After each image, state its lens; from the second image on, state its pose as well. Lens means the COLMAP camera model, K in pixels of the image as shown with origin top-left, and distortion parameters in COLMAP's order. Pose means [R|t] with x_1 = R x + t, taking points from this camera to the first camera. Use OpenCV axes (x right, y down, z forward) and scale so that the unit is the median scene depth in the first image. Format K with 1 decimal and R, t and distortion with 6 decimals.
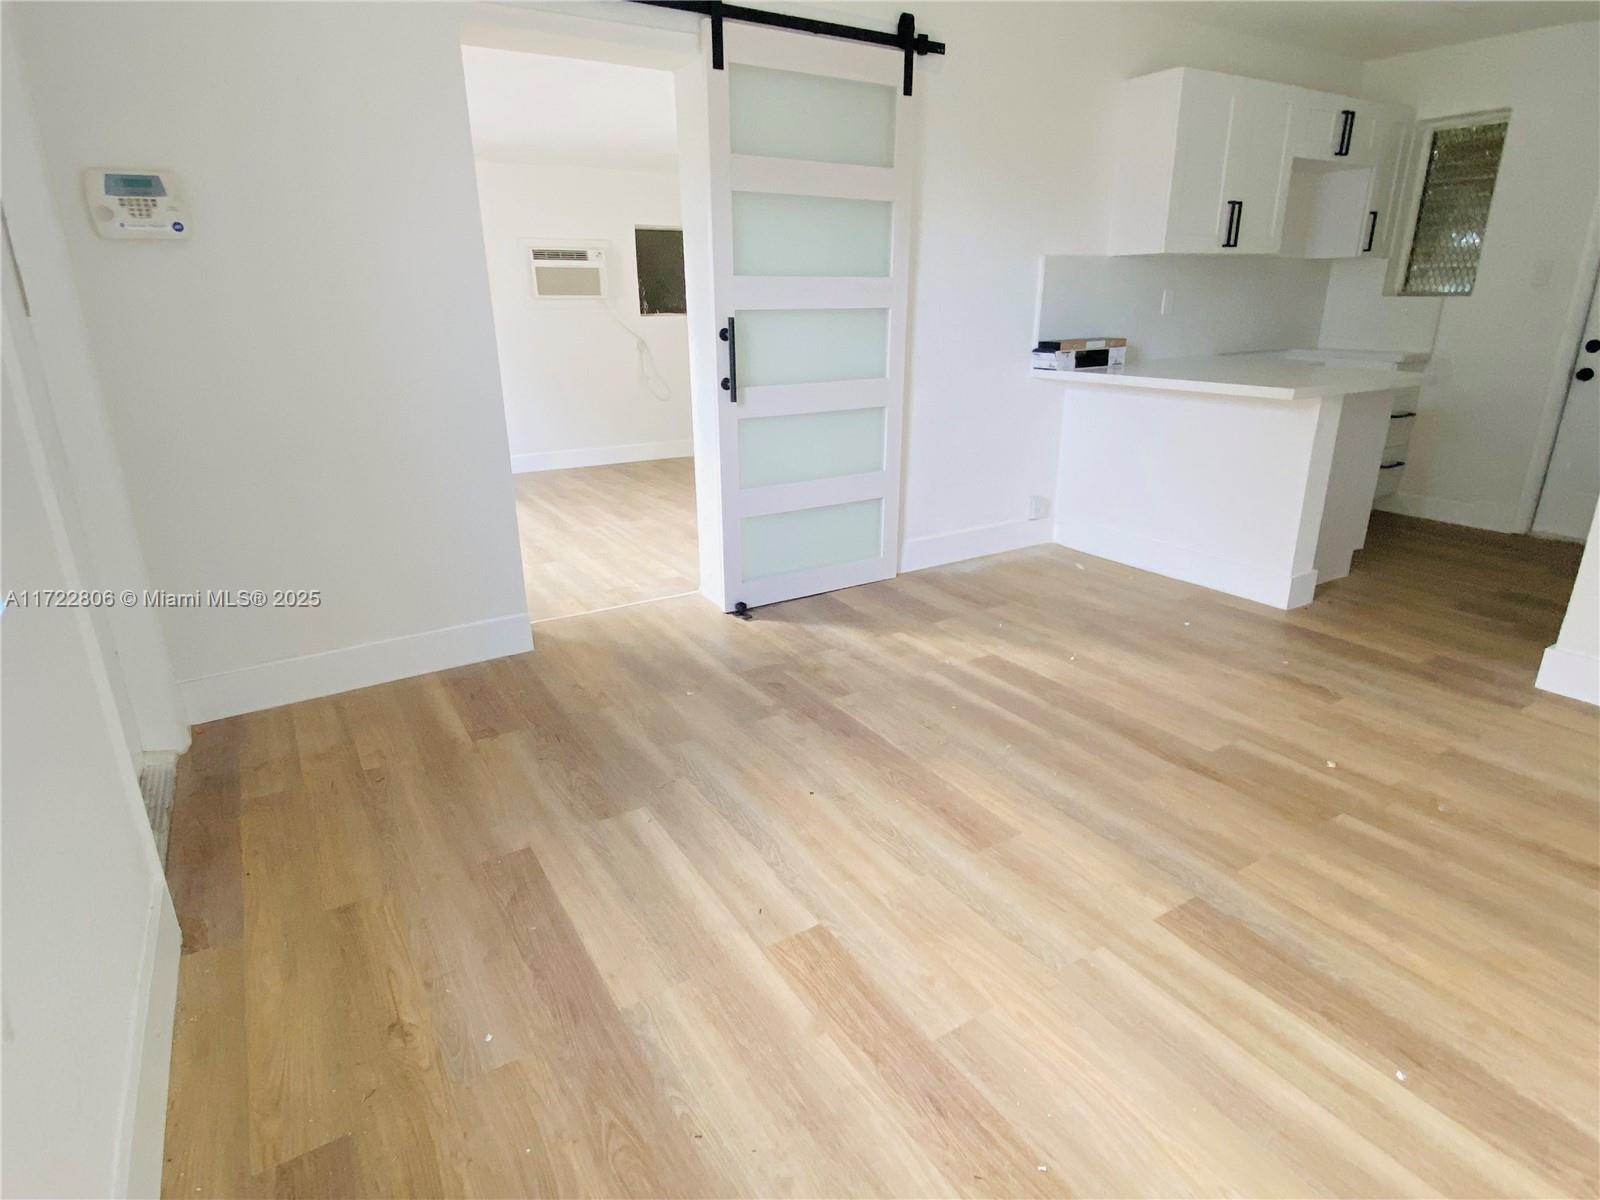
lens RADIAL K [[875.2, 0, 791.6], [0, 875.2, 605.5], [0, 0, 1]] dist [0.027580, -0.019766]
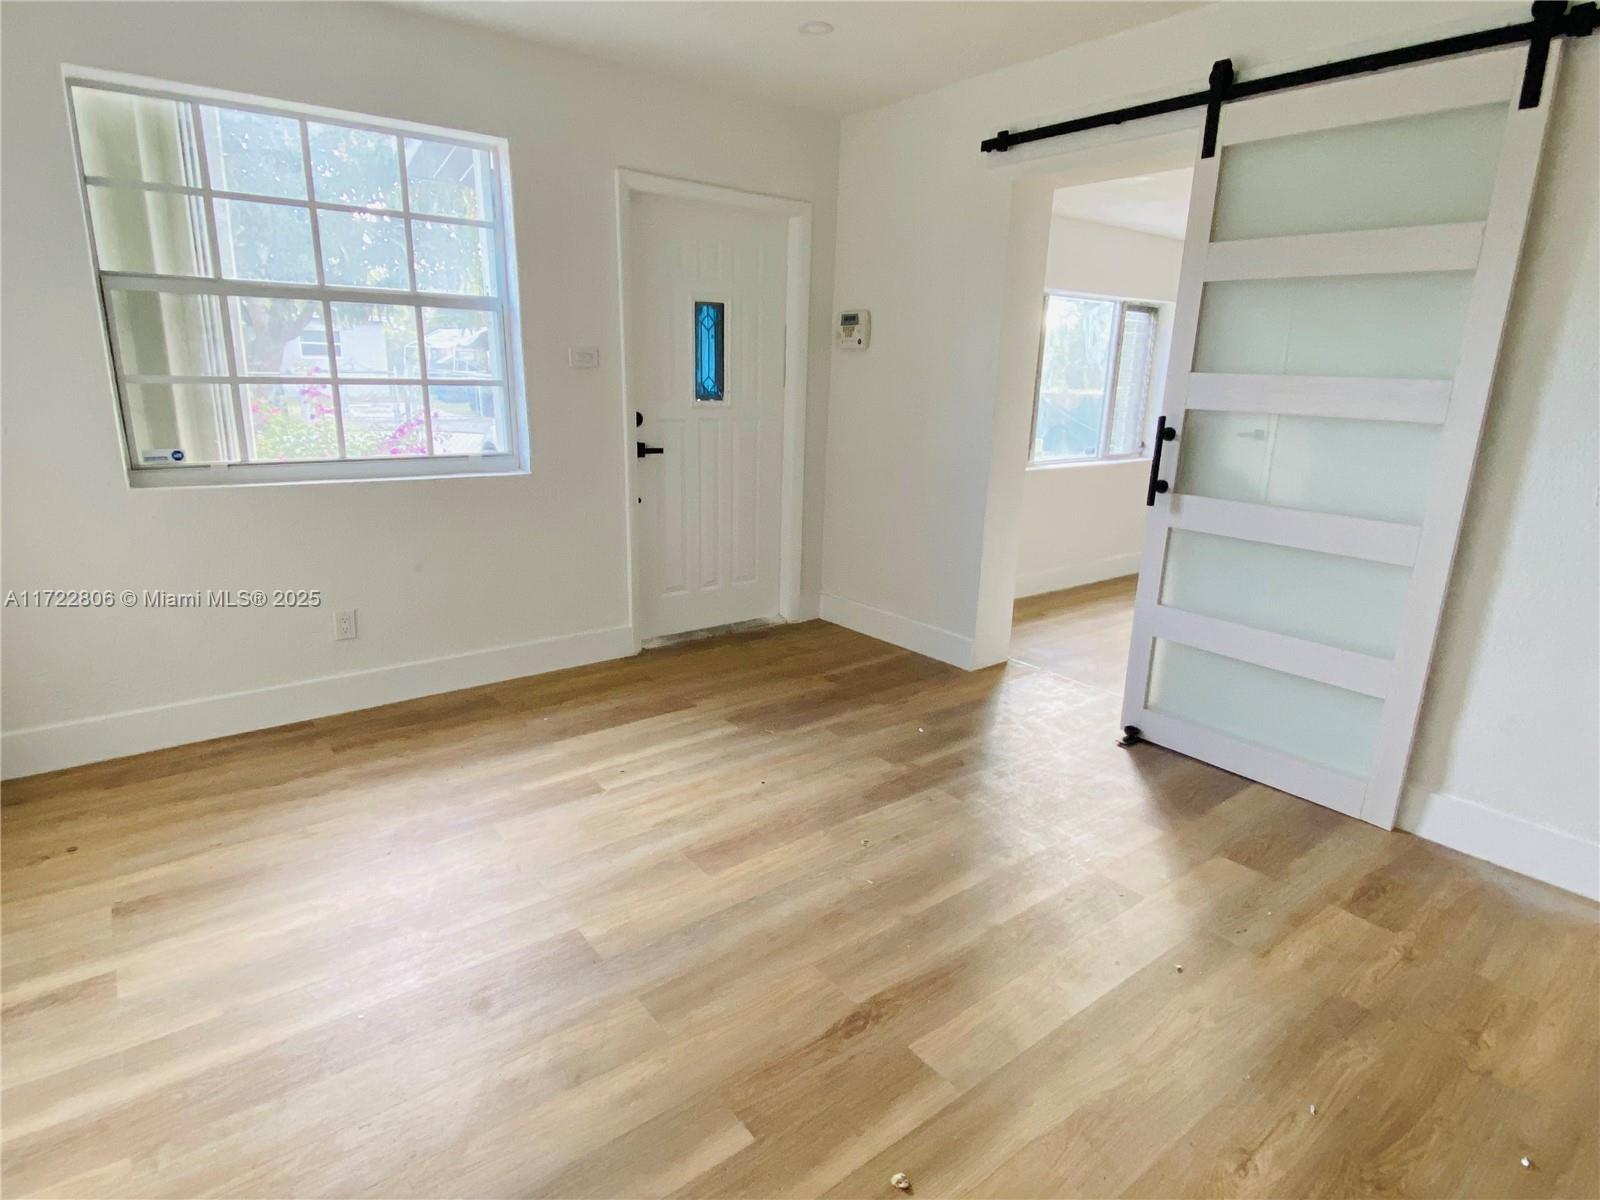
lens RADIAL K [[875.2, 0, 803.7], [0, 875.2, 599.9], [0, 0, 1]] dist [0.027580, -0.019766]
pose [[0.101002, 0.263773, -0.959282, 1.143295], [-0.356905, 0.909639, 0.212545, -0.299003], [0.928664, 0.320905, 0.186018, 0.753637]]
